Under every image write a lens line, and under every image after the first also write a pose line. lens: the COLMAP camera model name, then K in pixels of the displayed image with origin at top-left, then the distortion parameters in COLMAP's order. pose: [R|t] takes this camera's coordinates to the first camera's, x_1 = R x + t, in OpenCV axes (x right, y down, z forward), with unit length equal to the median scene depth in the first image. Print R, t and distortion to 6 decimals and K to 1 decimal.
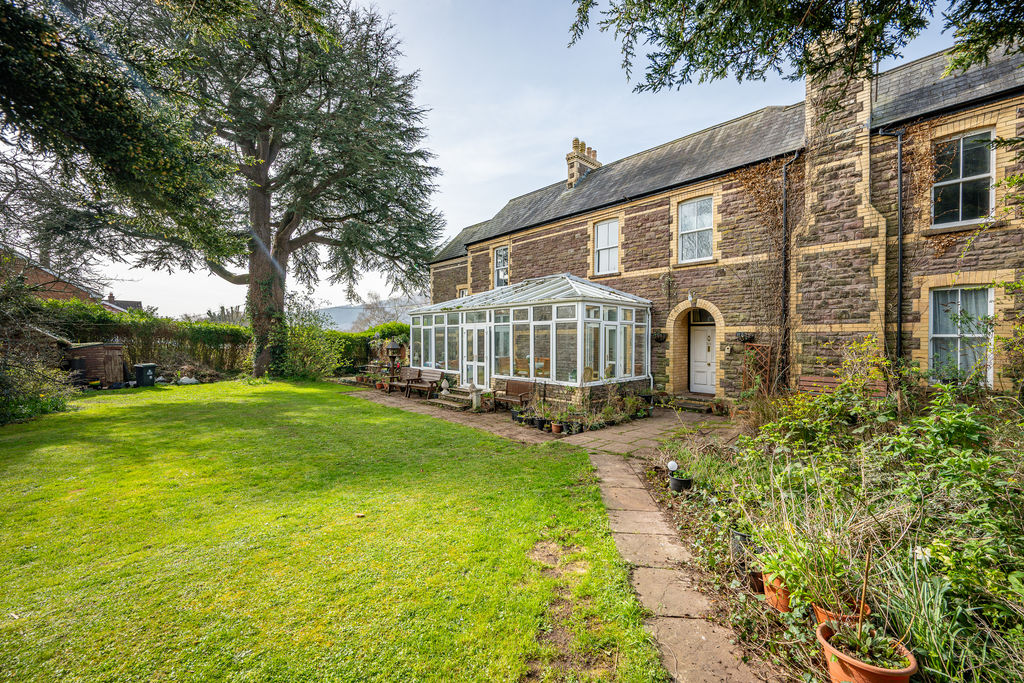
lens RADIAL K [[411.2, 0, 512.0], [0, 411.2, 338.9], [0, 0, 1]] dist [-0.001604, 0.000066]
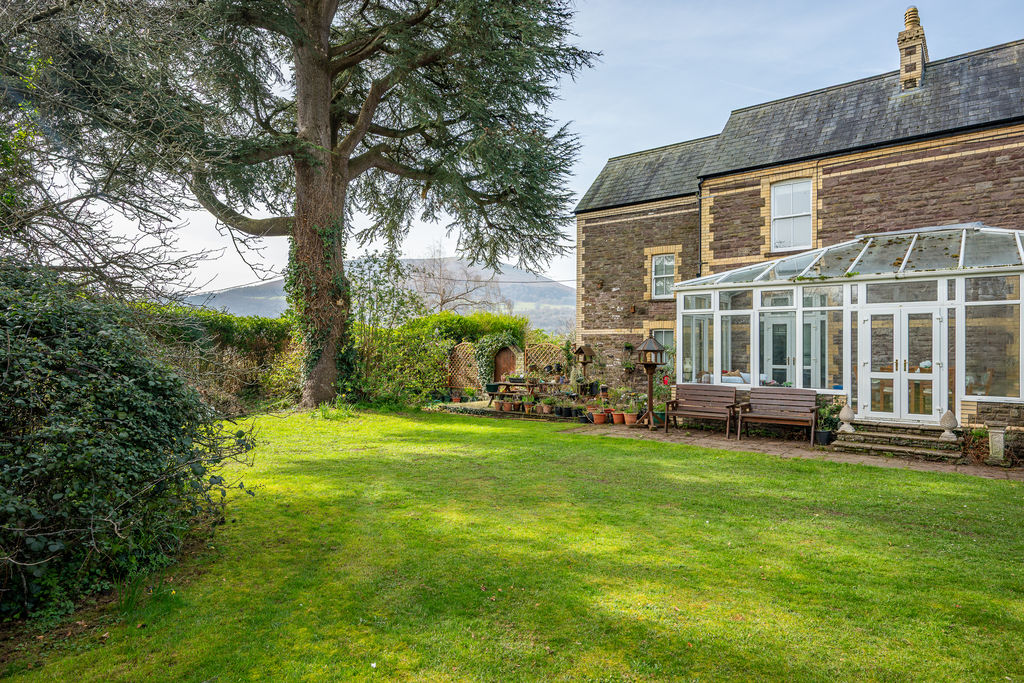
lens RADIAL K [[592.4, 0, 522.1], [0, 592.4, 340.8], [0, 0, 1]] dist [-0.001922, -0.001321]
pose [[0.990601, 0.004202, 0.136715, -0.684654], [-0.003024, 0.999956, -0.008828, 0.020989], [-0.136747, 0.008331, 0.990571, 0.271703]]
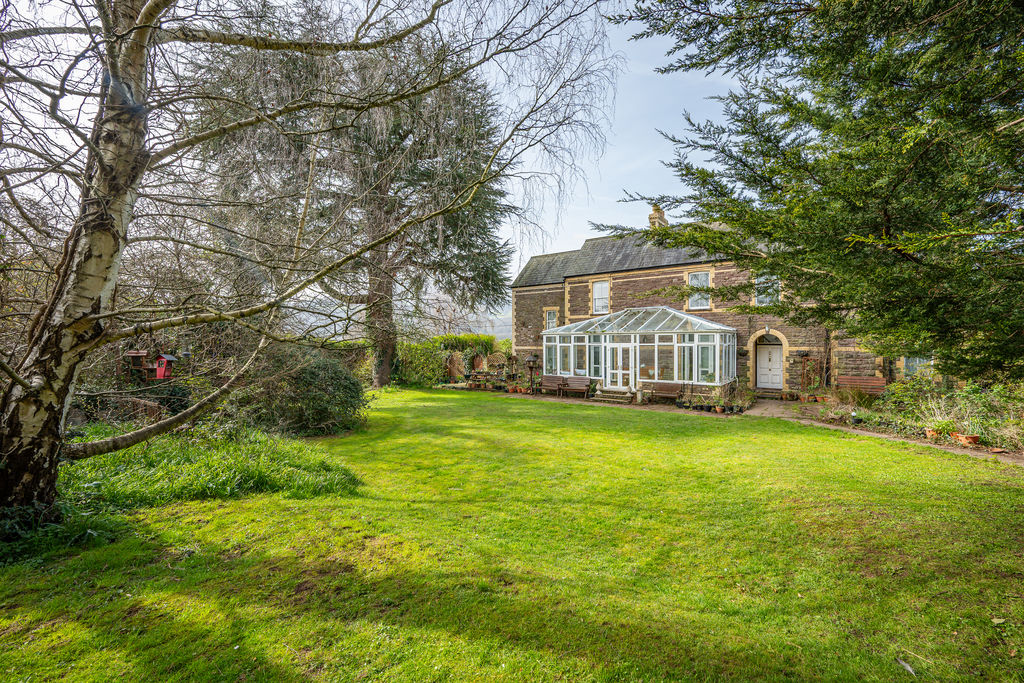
lens RADIAL K [[411.2, 0, 543.0], [0, 411.2, 346.8], [0, 0, 1]] dist [-0.001604, 0.000066]
pose [[0.977910, -0.005401, 0.208957, -0.624963], [0.003127, 0.999932, 0.011207, -0.040891], [-0.209003, -0.010306, 0.977861, -0.317014]]
